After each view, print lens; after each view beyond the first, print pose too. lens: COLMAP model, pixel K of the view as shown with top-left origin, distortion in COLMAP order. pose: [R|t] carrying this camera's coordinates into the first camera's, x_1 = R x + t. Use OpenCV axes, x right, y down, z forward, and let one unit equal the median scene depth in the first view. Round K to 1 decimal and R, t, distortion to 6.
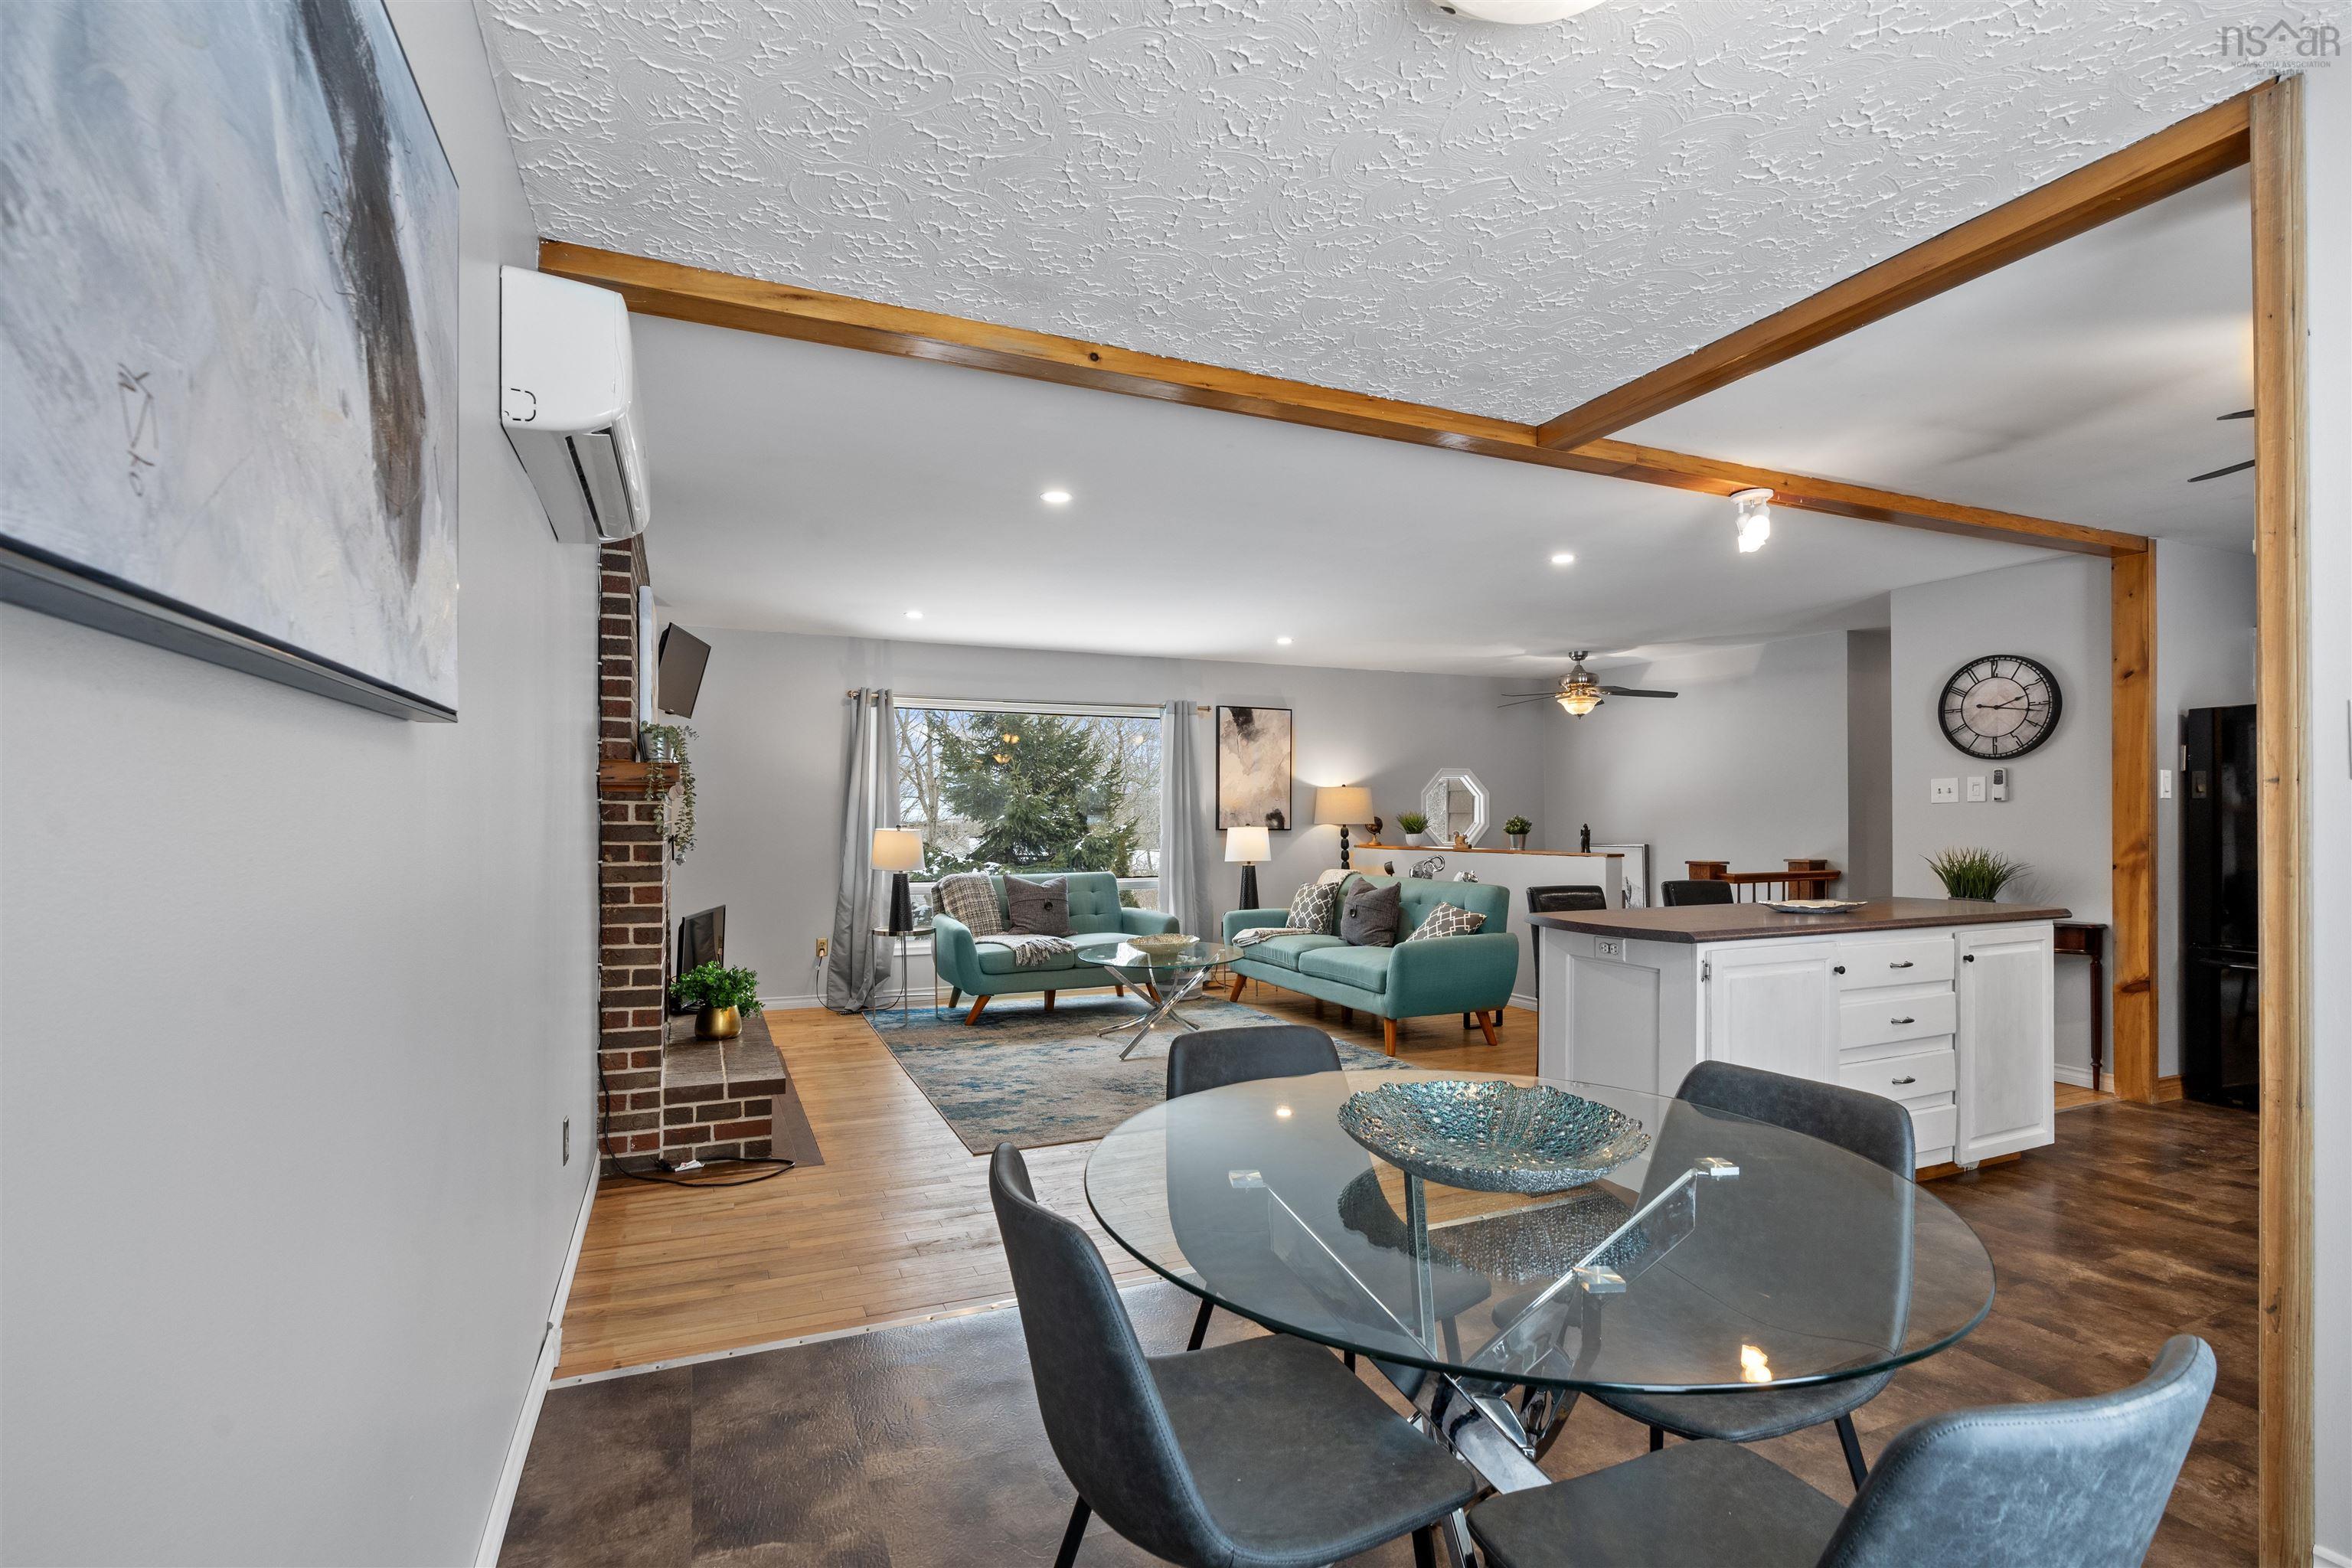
lens RADIAL K [[1059.6, 0, 1156.6], [0, 1059.6, 811.0], [0, 0, 1]] dist [-0.003358, 0.000415]
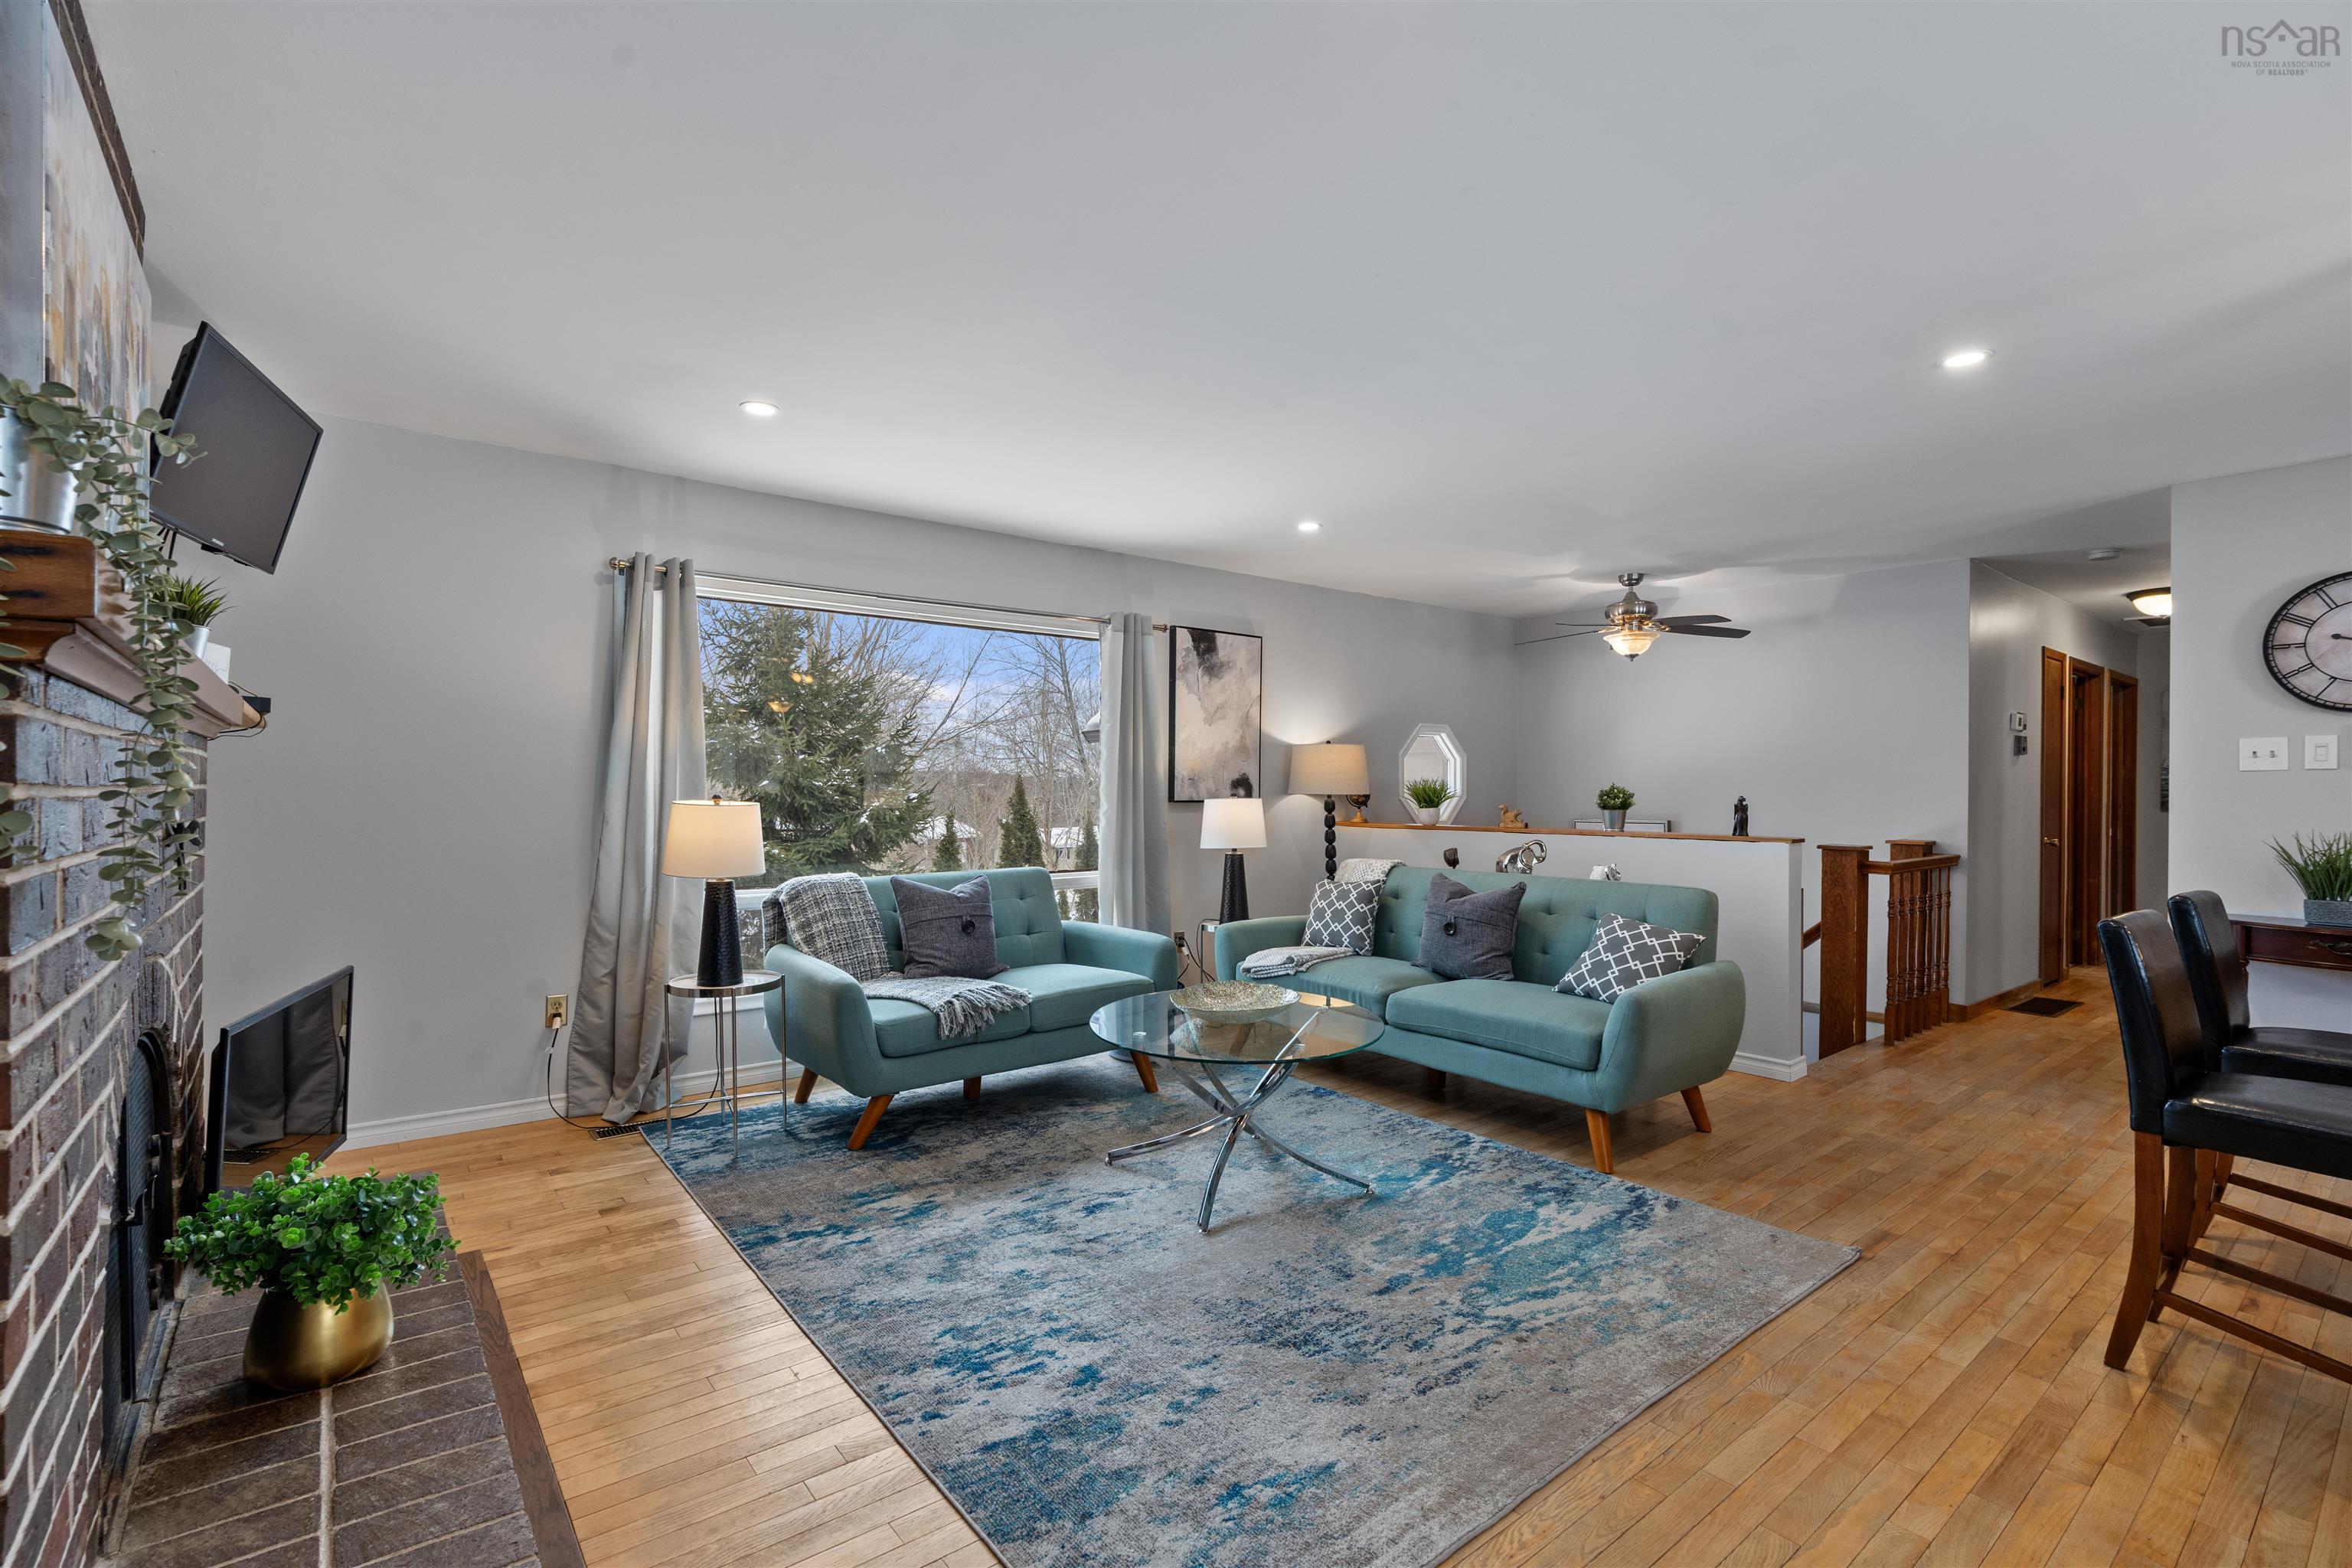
lens RADIAL K [[1055.7, 0, 1162.8], [0, 1055.7, 786.1], [0, 0, 1]] dist [-0.003680, 0.000701]
pose [[0.966777, 0.005520, 0.255560, -0.183814], [-0.007350, 0.999954, 0.006205, 0.004095], [-0.255514, -0.007877, 0.966773, 0.466916]]
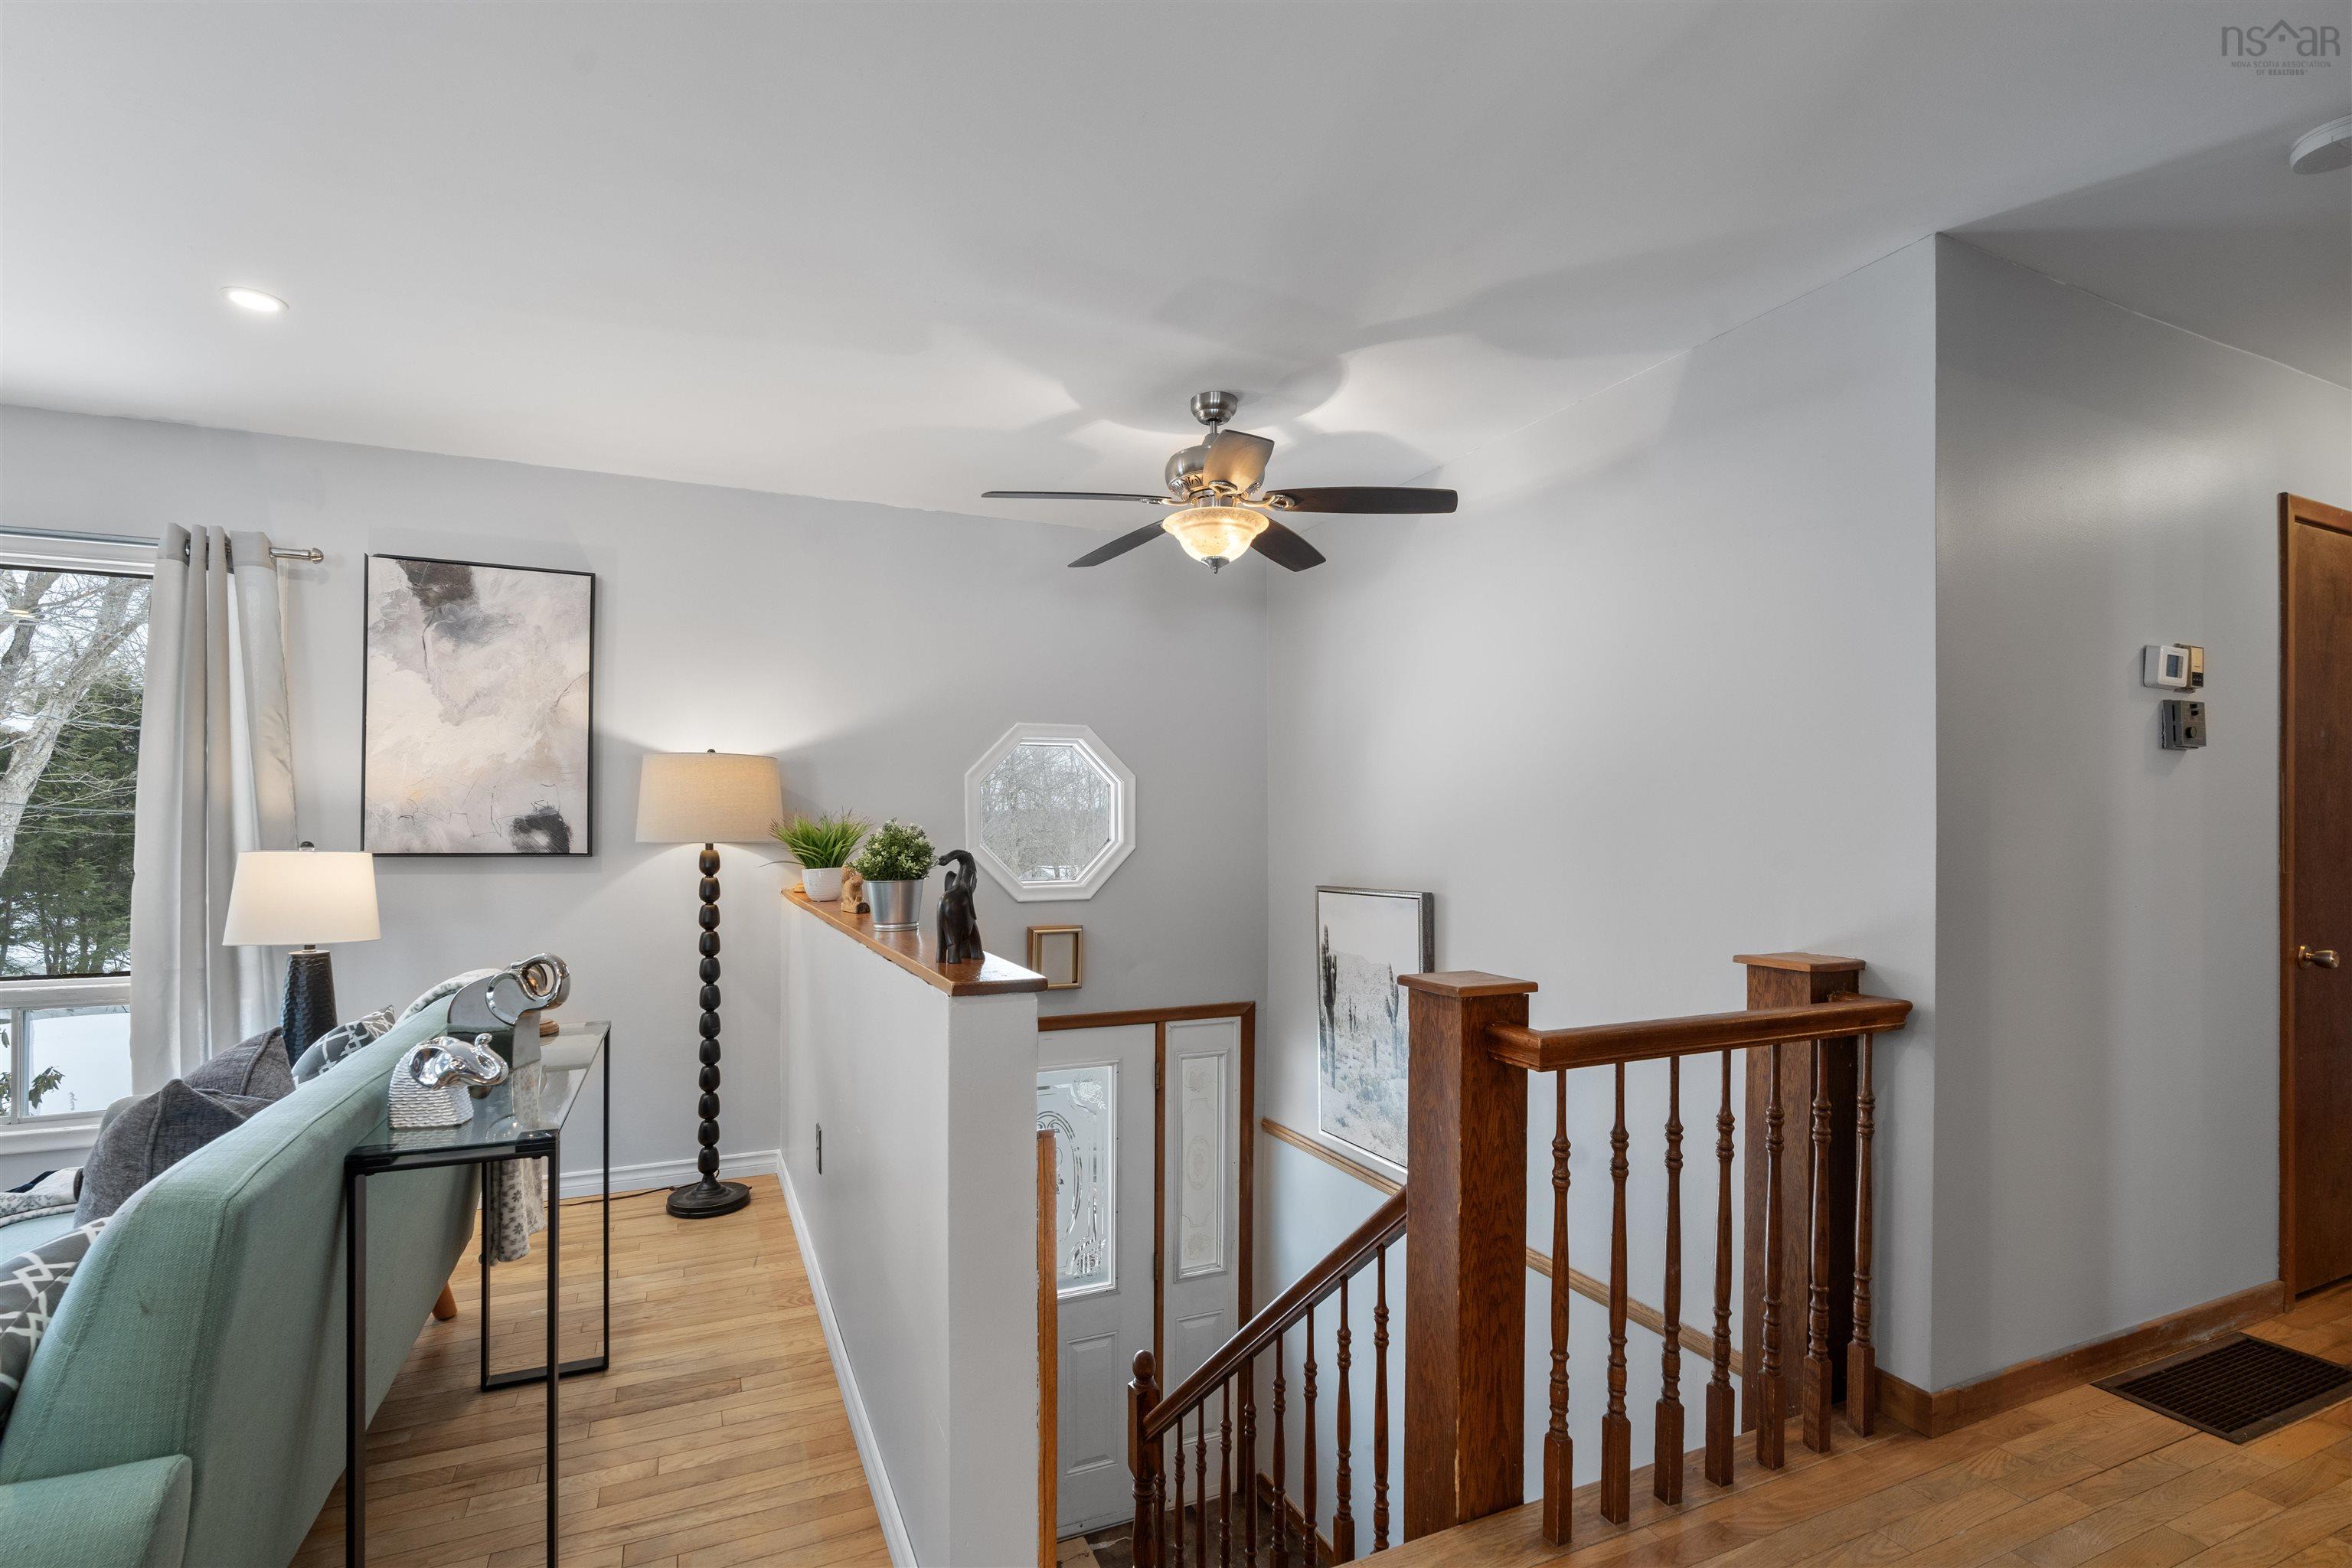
lens RADIAL K [[1066.1, 0, 1148.6], [0, 1066.1, 826.3], [0, 0, 1]] dist [-0.004810, 0.000608]
pose [[0.999983, 0.003193, 0.004865, 0.517695], [-0.003214, 0.999985, 0.004425, 0.004692], [-0.004851, -0.004441, 0.999978, 0.848316]]
